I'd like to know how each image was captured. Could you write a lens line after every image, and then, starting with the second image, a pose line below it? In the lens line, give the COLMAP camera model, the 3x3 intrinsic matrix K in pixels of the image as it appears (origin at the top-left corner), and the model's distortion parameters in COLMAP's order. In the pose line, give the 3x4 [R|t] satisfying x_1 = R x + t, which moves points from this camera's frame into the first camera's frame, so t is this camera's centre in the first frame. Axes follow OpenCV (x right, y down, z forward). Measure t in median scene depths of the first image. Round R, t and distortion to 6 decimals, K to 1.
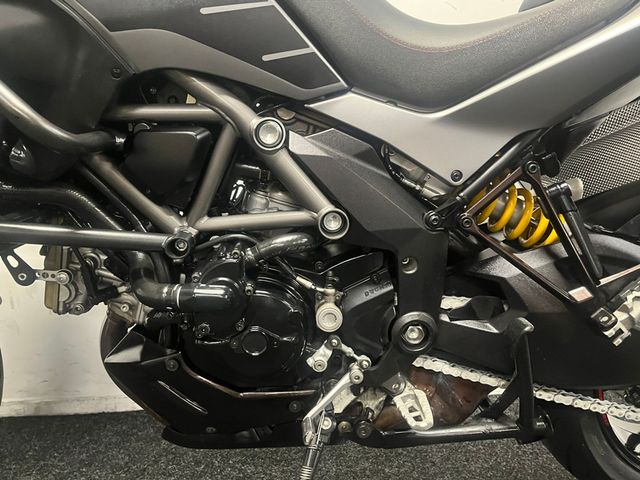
lens RADIAL K [[513.8, 0, 320.0], [0, 513.8, 240.0], [0, 0, 1]] dist [0.011527, 0.003489]
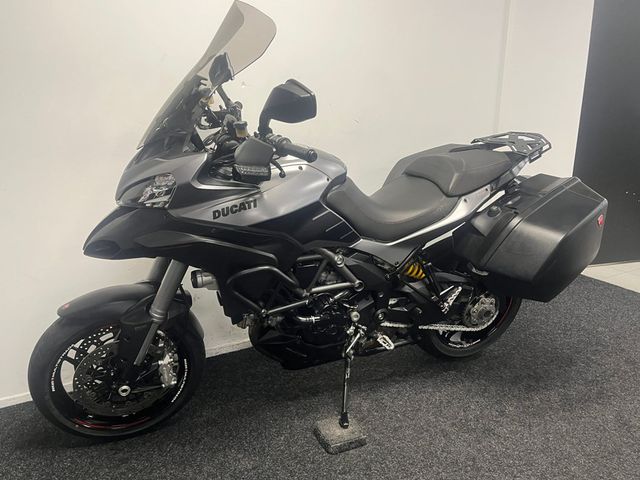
lens RADIAL K [[506.6, 0, 320.0], [0, 506.6, 240.0], [0, 0, 1]] dist [0.086740, -0.128015]
pose [[0.937359, -0.109916, 0.330570, -1.016918], [0.044271, 0.978811, 0.199925, -0.806168], [-0.345540, -0.172767, 0.922363, -1.388203]]
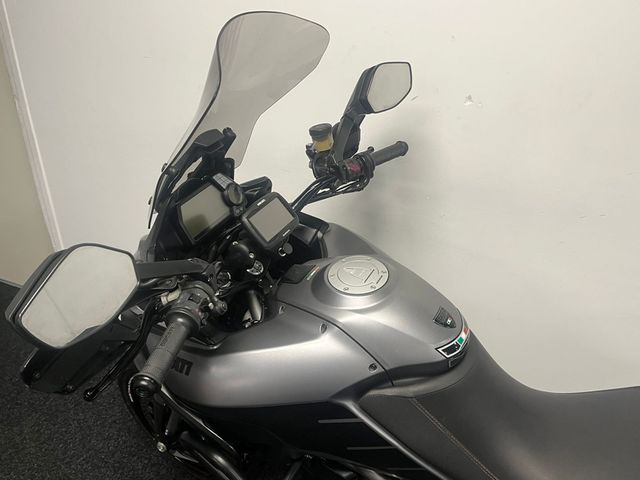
lens RADIAL K [[529.0, 0, 320.0], [0, 529.0, 240.0], [0, 0, 1]] dist [-0.000313, -0.002466]
pose [[0.840645, 0.238156, -0.486413, 0.278864], [-0.046864, 0.926745, 0.372757, -1.350988], [0.539555, -0.290561, 0.790225, -0.117936]]
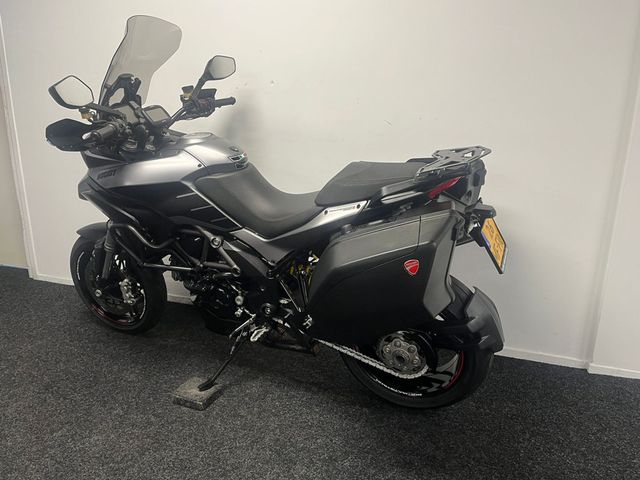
lens RADIAL K [[506.6, 0, 320.0], [0, 506.6, 240.0], [0, 0, 1]] dist [0.086740, -0.128015]
pose [[0.893858, 0.129718, -0.429175, 1.635262], [-0.045957, 0.978698, 0.200095, -0.791964], [0.445988, -0.159133, 0.880779, -1.311794]]
